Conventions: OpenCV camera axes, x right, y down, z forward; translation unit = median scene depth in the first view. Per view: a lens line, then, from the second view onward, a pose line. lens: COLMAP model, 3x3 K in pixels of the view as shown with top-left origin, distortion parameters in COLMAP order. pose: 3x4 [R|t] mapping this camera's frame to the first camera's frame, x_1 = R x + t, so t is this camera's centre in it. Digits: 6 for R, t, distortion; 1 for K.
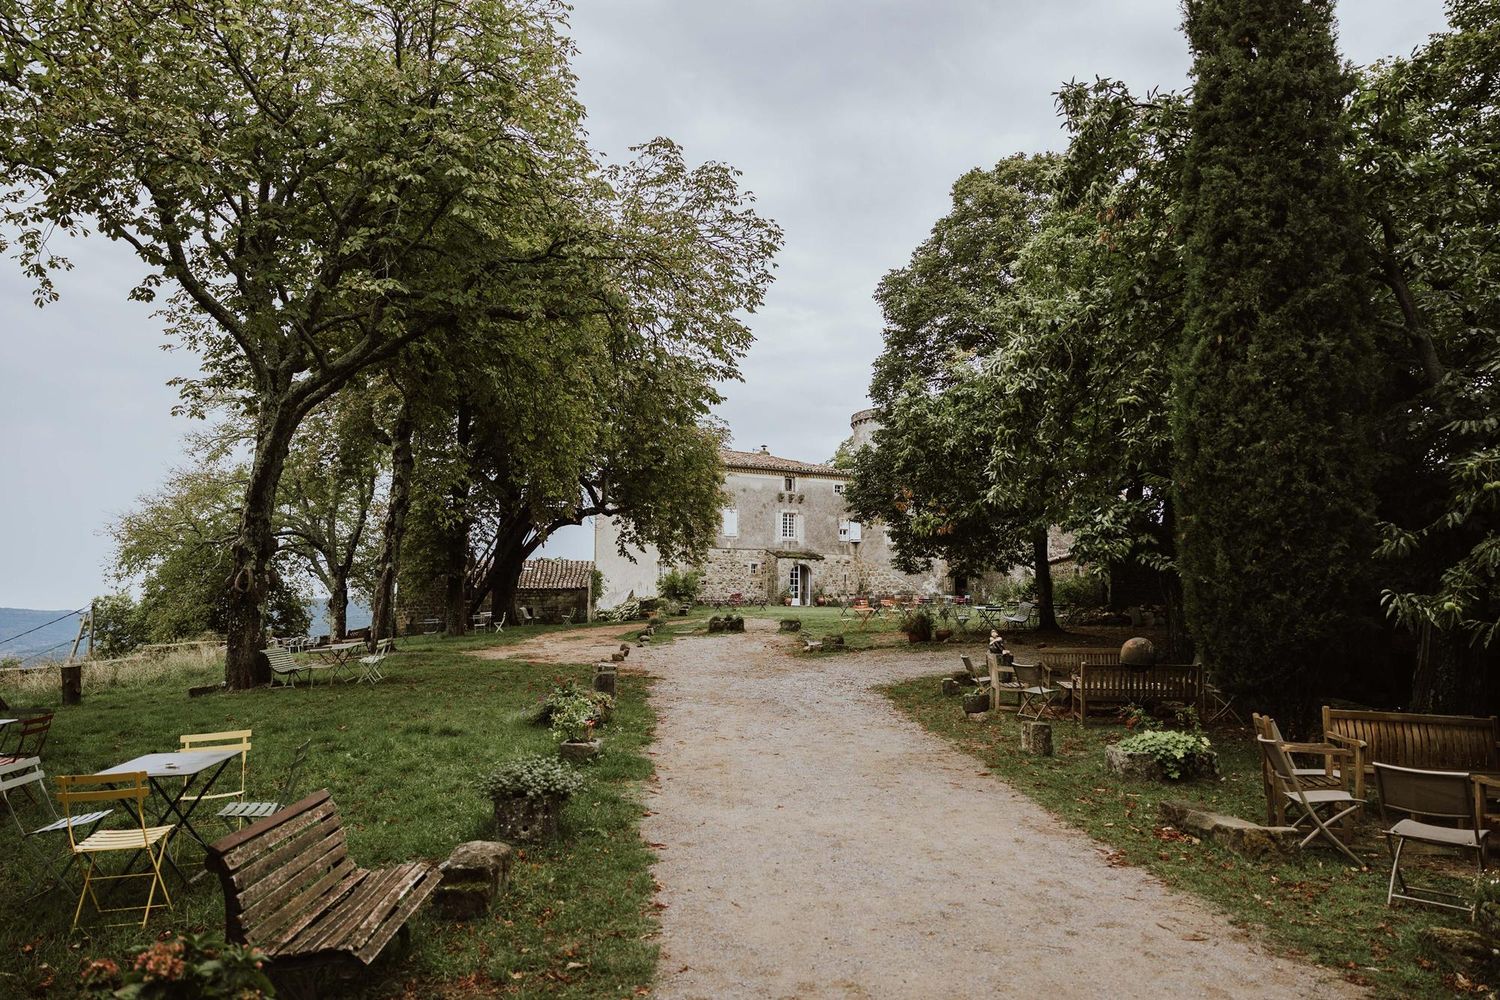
lens RADIAL K [[1012.8, 0, 750.0], [0, 1012.8, 500.0], [0, 0, 1]] dist [0.003714, 0.002492]
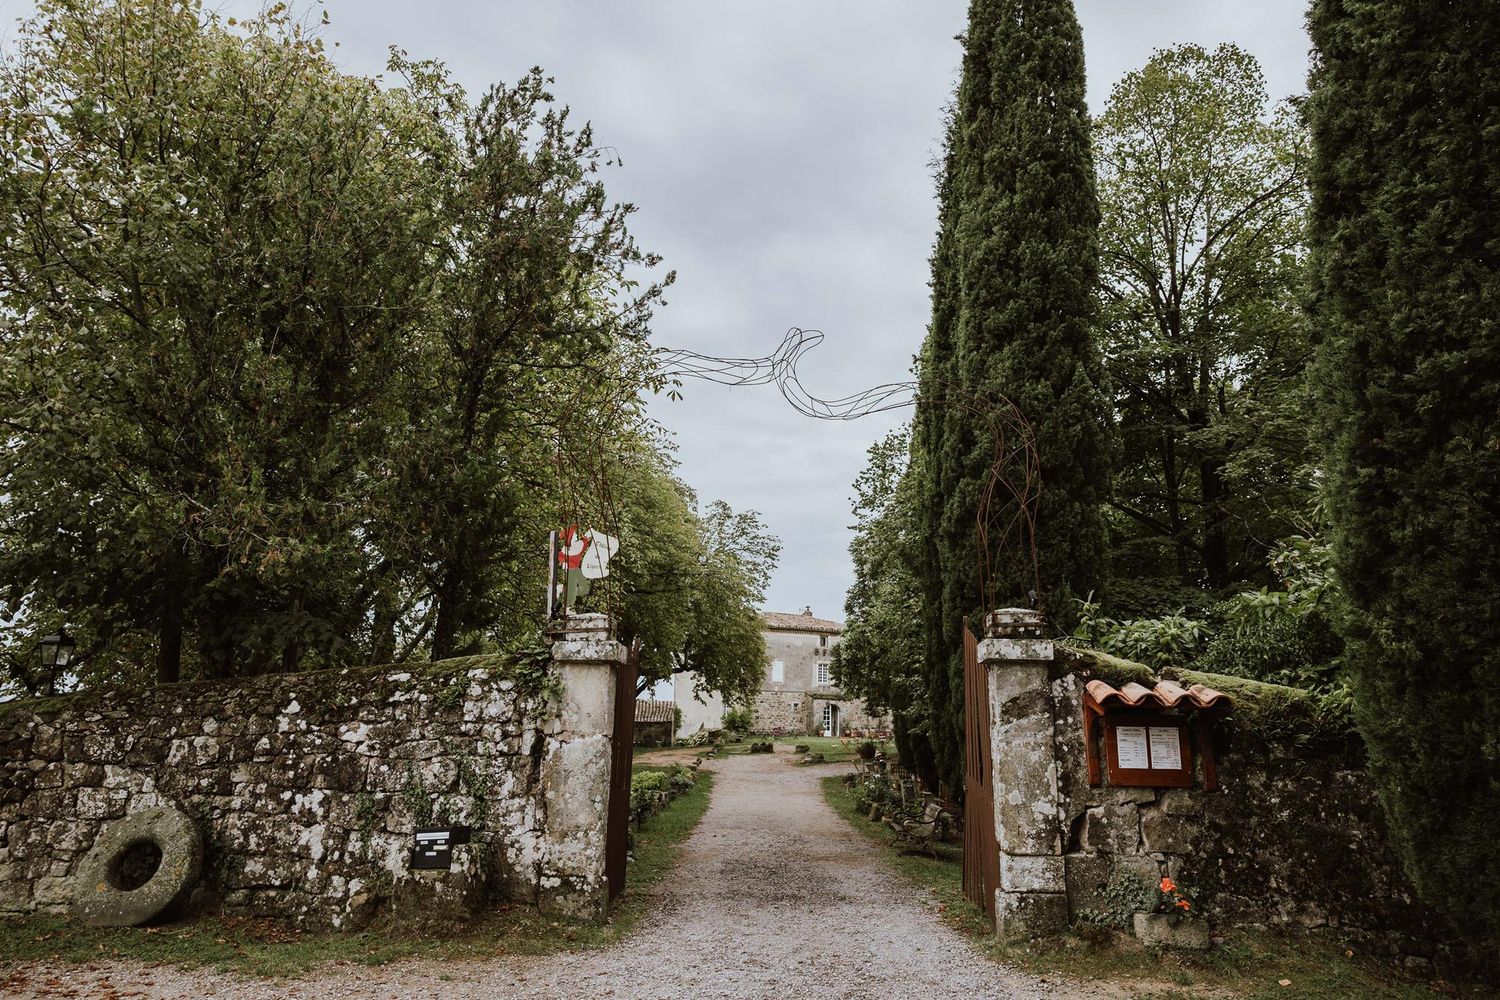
lens RADIAL K [[1012.8, 0, 750.0], [0, 1012.8, 500.0], [0, 0, 1]] dist [0.003714, 0.002492]
pose [[0.997541, -0.002082, -0.070058, 0.037774], [-0.006610, 0.992310, -0.123599, -0.036122], [0.069777, 0.123758, 0.989856, -0.337357]]
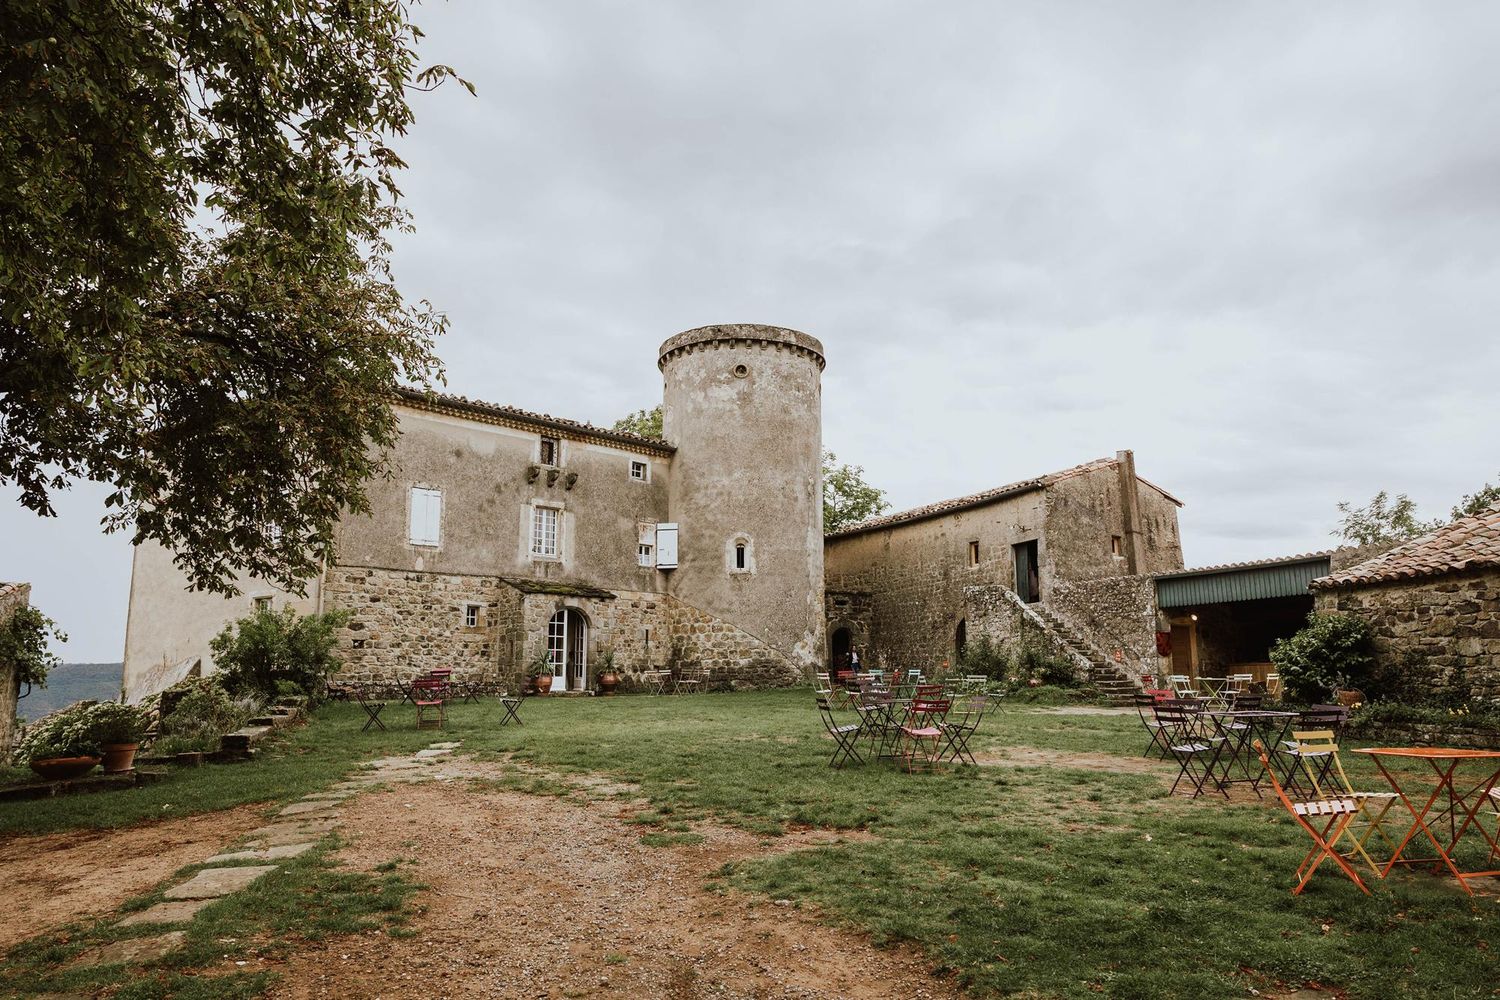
lens RADIAL K [[1012.8, 0, 750.0], [0, 1012.8, 500.0], [0, 0, 1]] dist [0.003714, 0.002492]
pose [[0.958488, 0.040645, 0.282223, -0.007852], [-0.022898, 0.997563, -0.065900, 0.042364], [-0.284213, 0.056702, 0.957083, 0.504003]]
